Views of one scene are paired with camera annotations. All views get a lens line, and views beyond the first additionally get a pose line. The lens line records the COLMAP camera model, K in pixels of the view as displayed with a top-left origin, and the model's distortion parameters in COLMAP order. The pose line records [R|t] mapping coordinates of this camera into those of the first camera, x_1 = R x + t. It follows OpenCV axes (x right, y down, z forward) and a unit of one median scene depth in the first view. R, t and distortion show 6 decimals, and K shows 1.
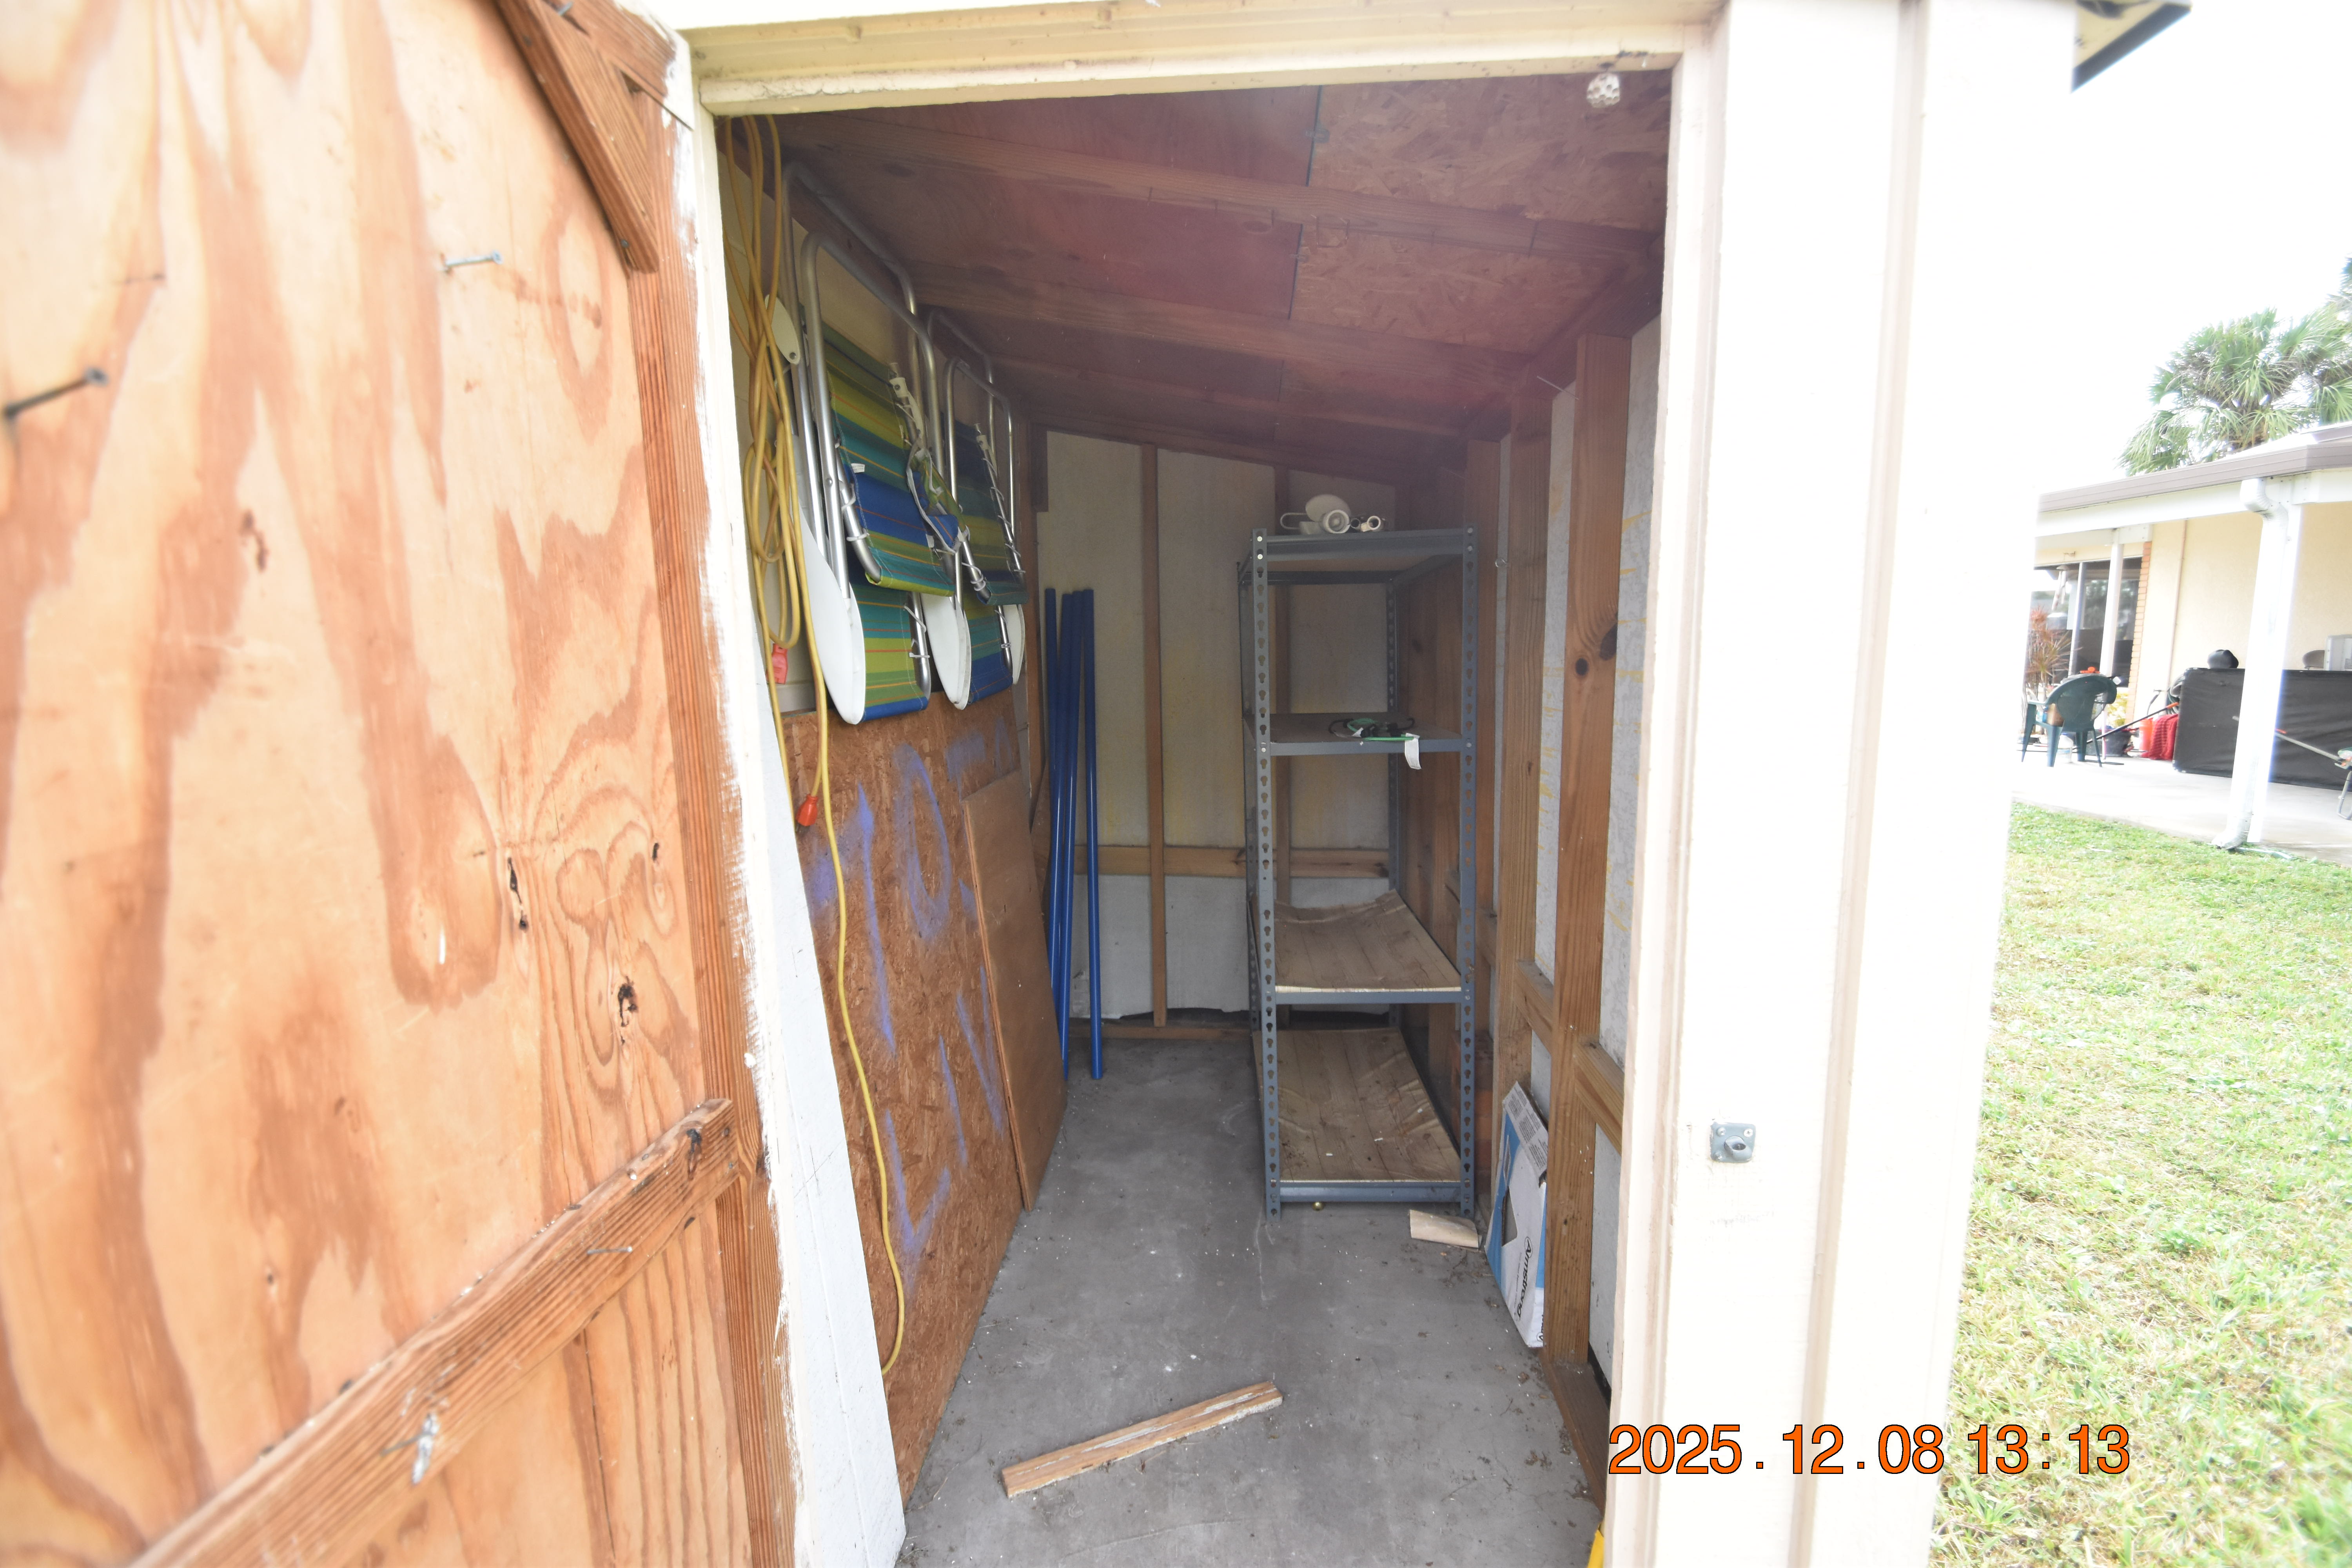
lens RADIAL K [[1030.1, 0, 1177.7], [0, 1030.1, 779.0], [0, 0, 1]] dist [-0.001096, -0.004979]
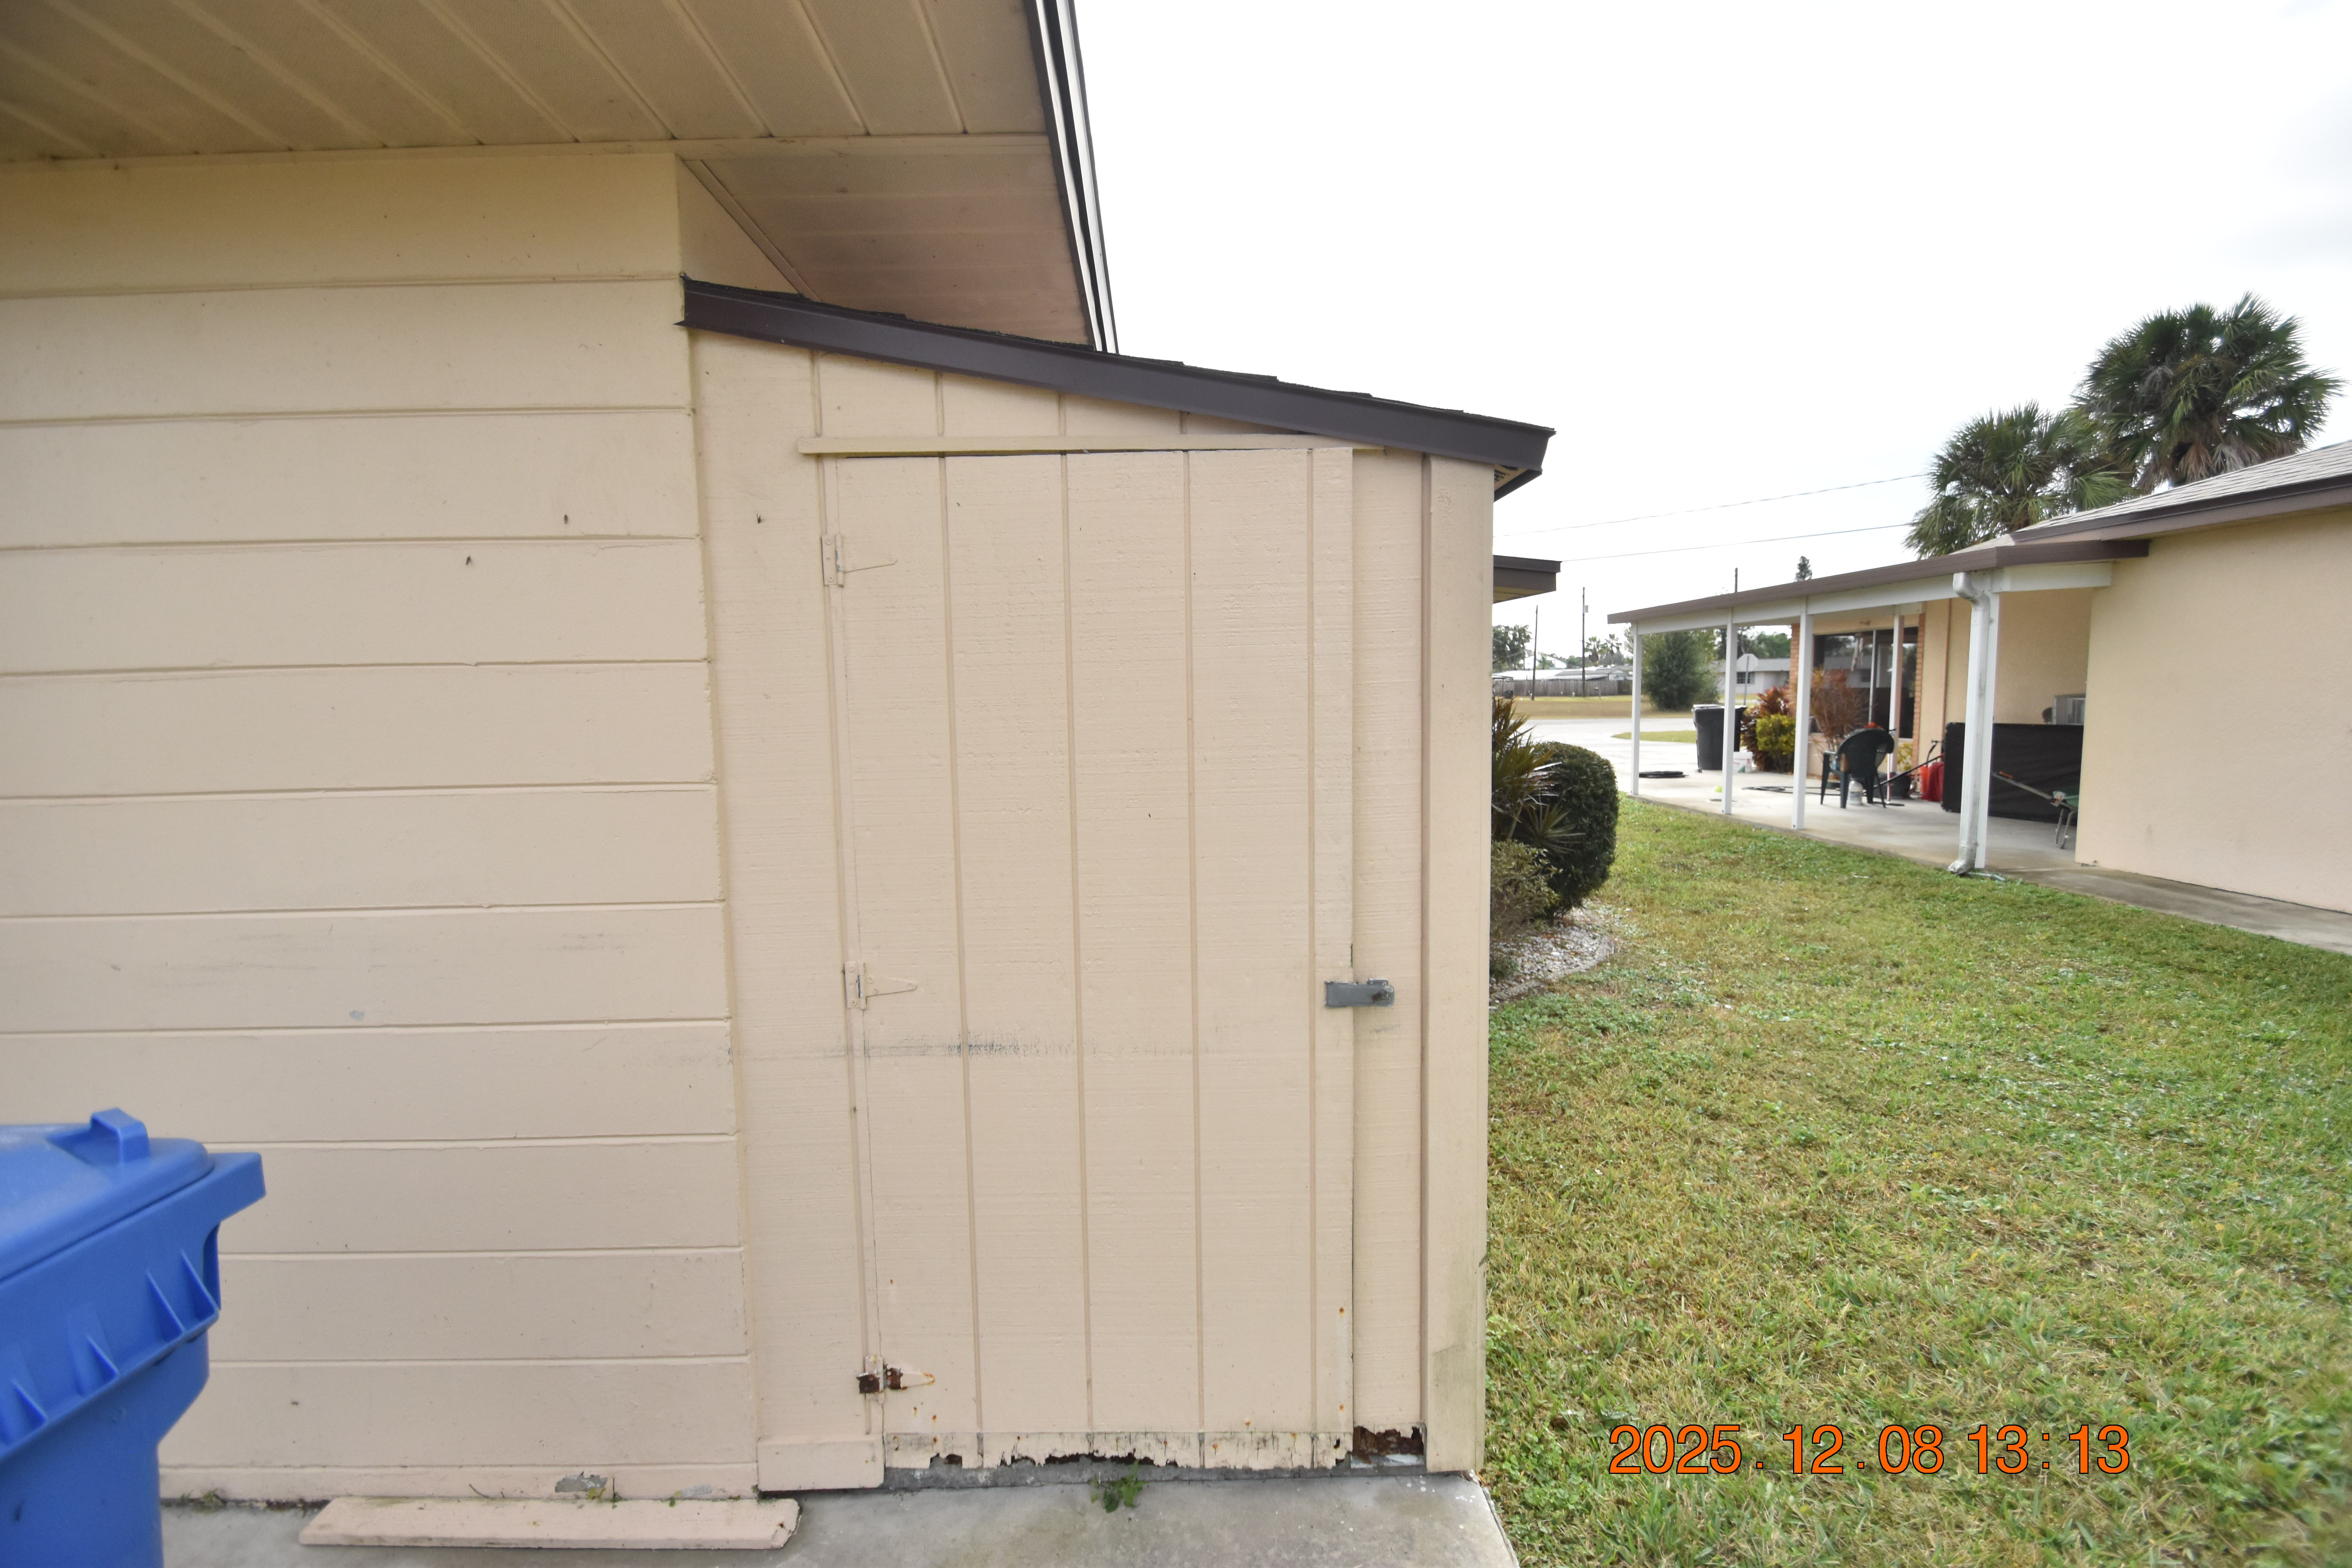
lens RADIAL K [[1030.1, 0, 1178.3], [0, 1030.1, 784.6], [0, 0, 1]] dist [-0.001096, -0.004979]
pose [[0.995711, -0.009185, 0.092061, -0.004566], [0.013350, 0.998910, -0.044731, 0.005096], [-0.091550, 0.045768, 0.994748, -0.136262]]
